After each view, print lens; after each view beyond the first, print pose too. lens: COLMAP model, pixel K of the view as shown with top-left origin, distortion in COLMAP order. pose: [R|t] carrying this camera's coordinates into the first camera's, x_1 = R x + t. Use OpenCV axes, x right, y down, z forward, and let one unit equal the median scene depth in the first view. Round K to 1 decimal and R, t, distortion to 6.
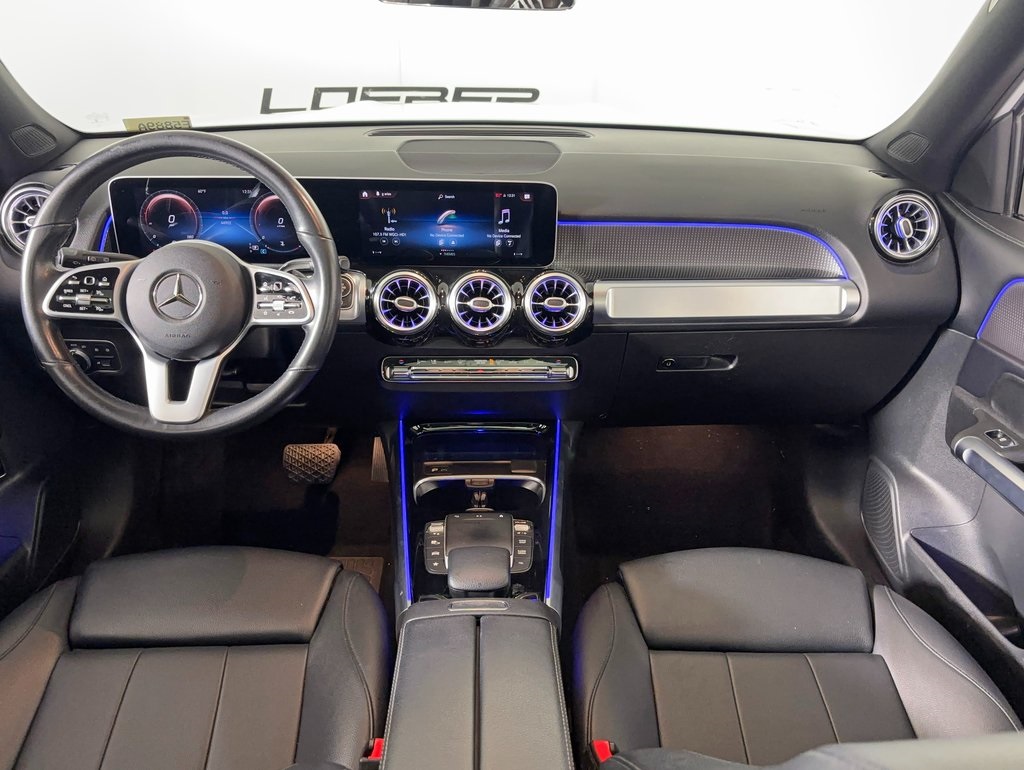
lens RADIAL K [[819.7, 0, 512.4], [0, 819.7, 388.2], [0, 0, 1]] dist [0.026211, -0.002840]
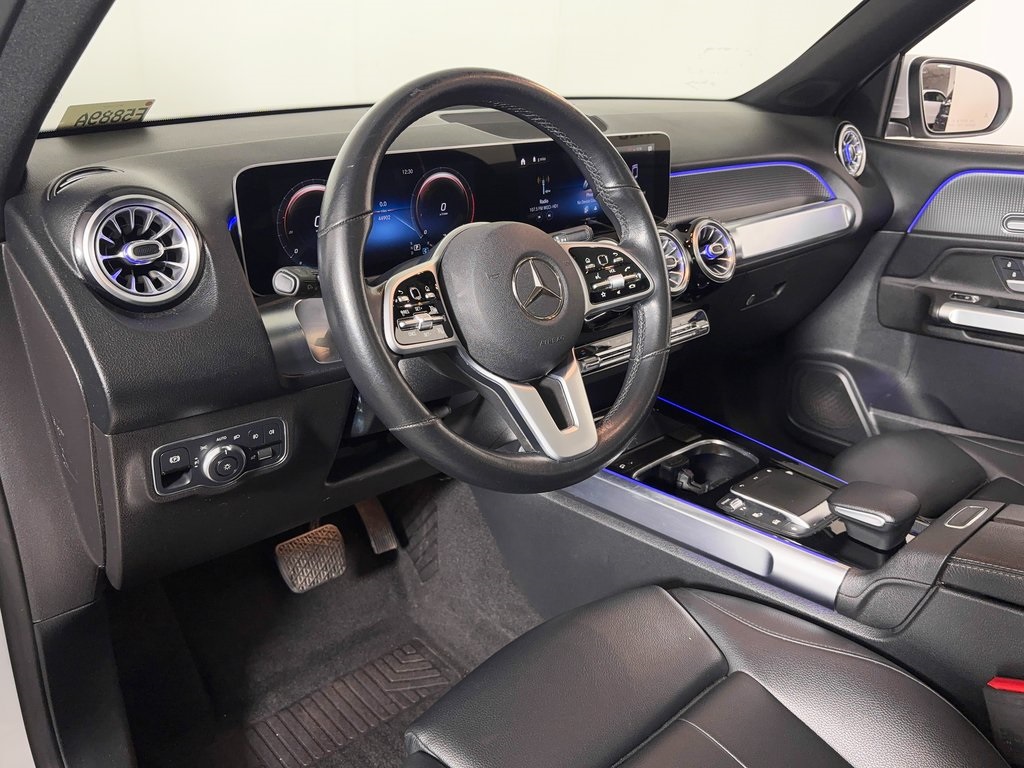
lens RADIAL K [[819.7, 0, 511.7], [0, 819.7, 384.7], [0, 0, 1]] dist [0.026211, -0.002840]
pose [[0.764177, -0.248306, 0.595296, -0.723969], [0.286385, 0.957587, 0.031792, -0.049547], [-0.577942, 0.146189, 0.802877, 0.368766]]
